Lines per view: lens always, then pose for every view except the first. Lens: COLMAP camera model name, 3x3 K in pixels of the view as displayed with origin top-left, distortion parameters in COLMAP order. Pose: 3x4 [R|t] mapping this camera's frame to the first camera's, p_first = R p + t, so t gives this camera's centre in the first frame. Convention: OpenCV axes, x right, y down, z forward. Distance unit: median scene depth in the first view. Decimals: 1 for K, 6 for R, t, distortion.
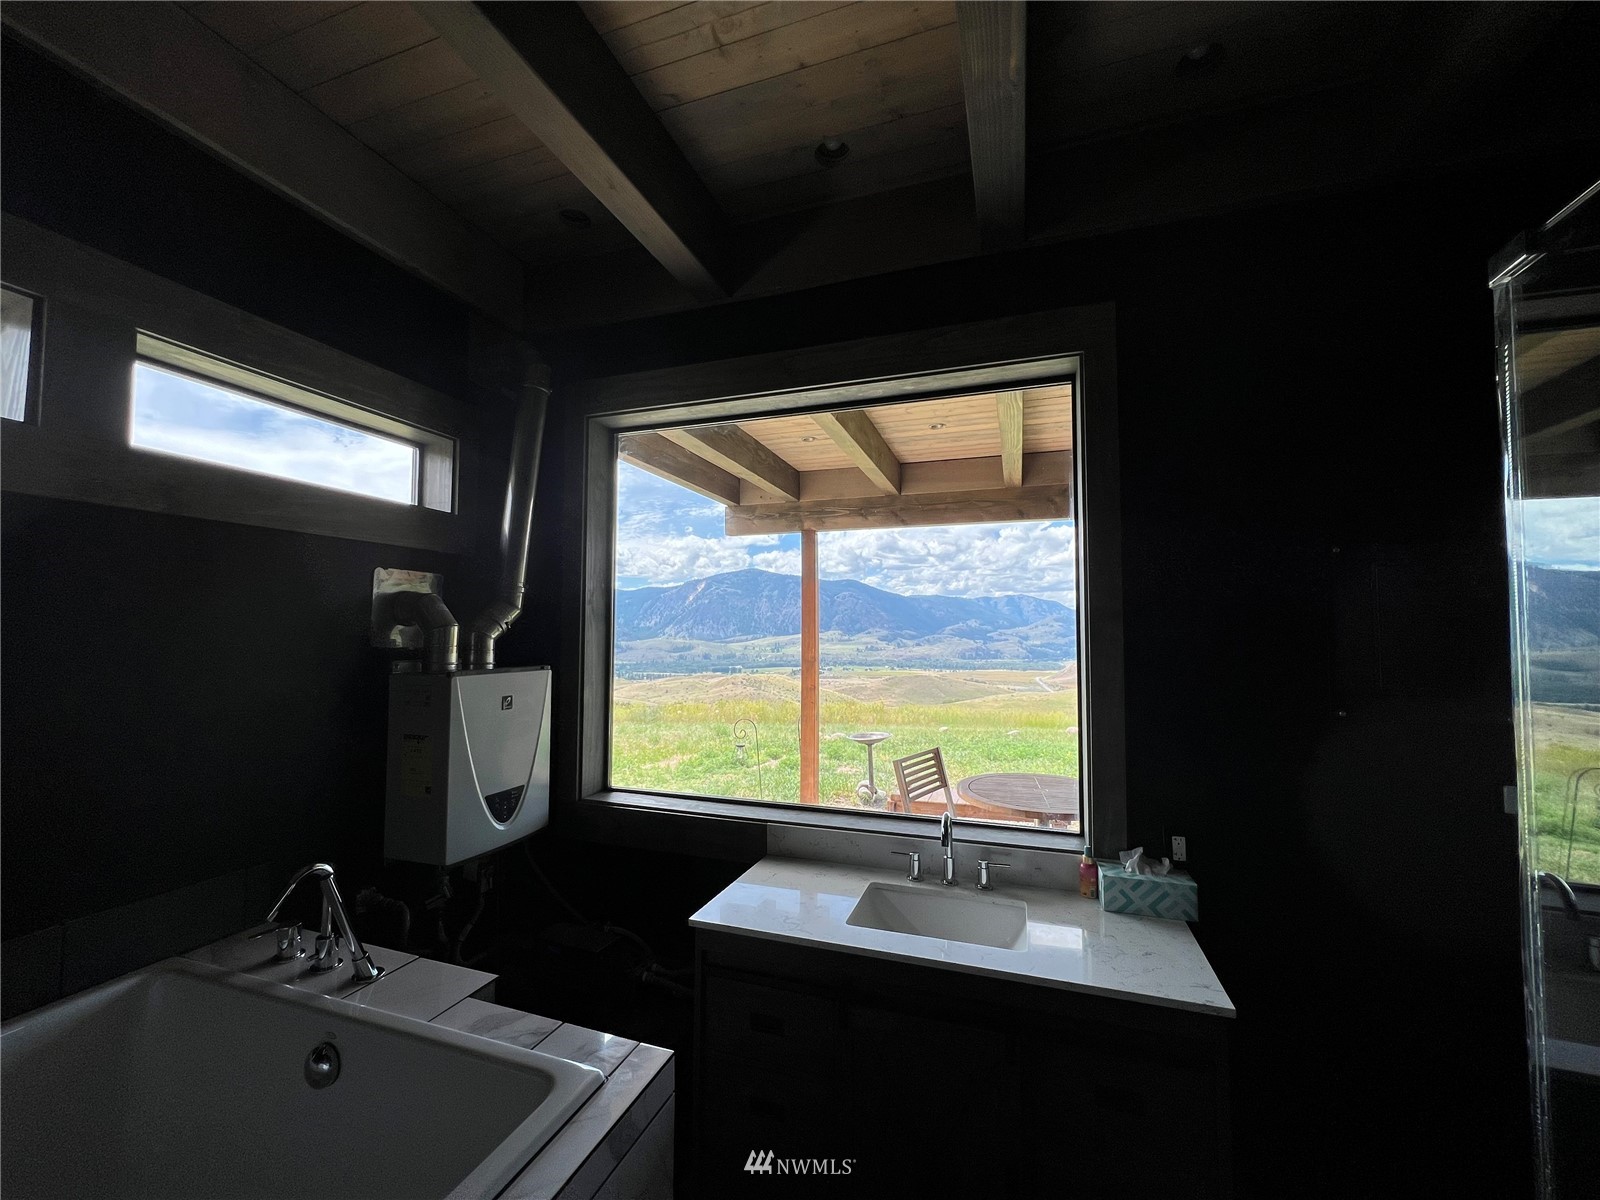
lens RADIAL K [[639.7, 0, 800.0], [0, 639.7, 600.0], [0, 0, 1]] dist [0.000451, -0.000567]
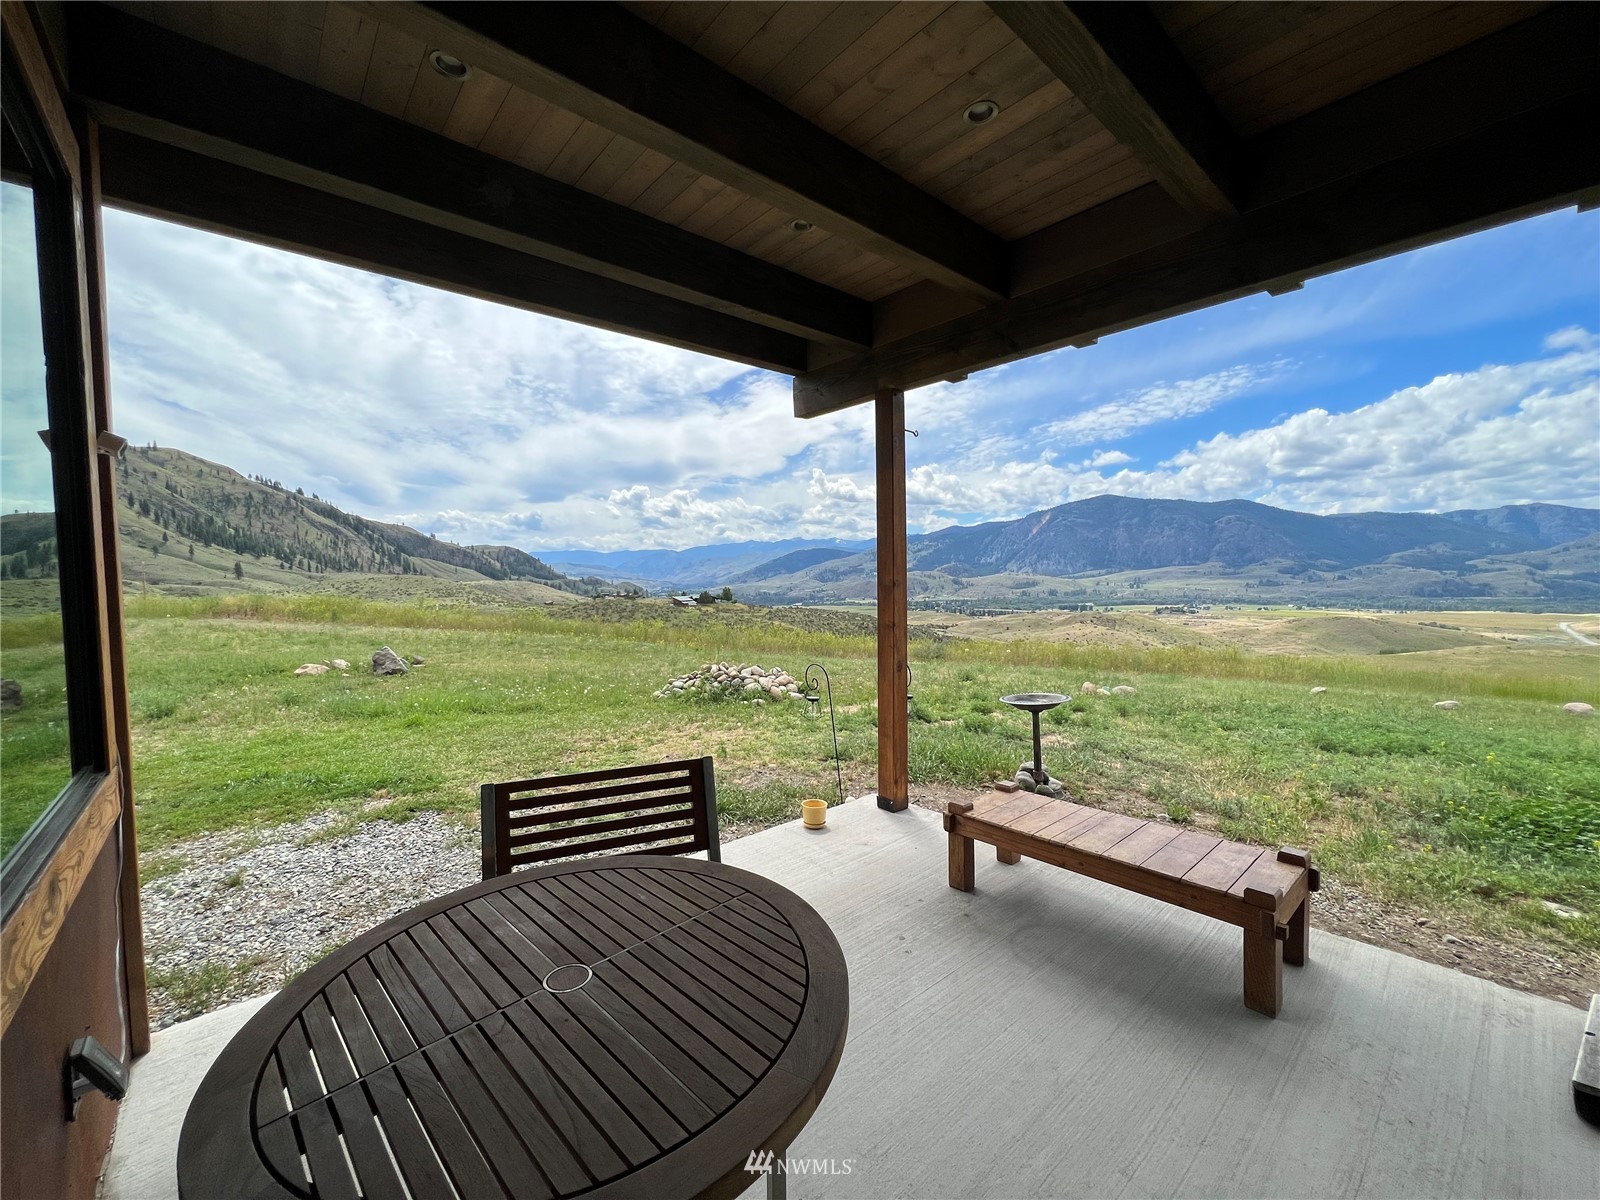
lens RADIAL K [[639.7, 0, 800.0], [0, 639.7, 600.0], [0, 0, 1]] dist [0.000451, -0.000567]
pose [[0.867300, 0.006116, -0.497749, 0.261543], [0.043311, 0.995205, 0.087696, 0.045407], [0.495898, -0.097617, 0.862876, 0.348067]]
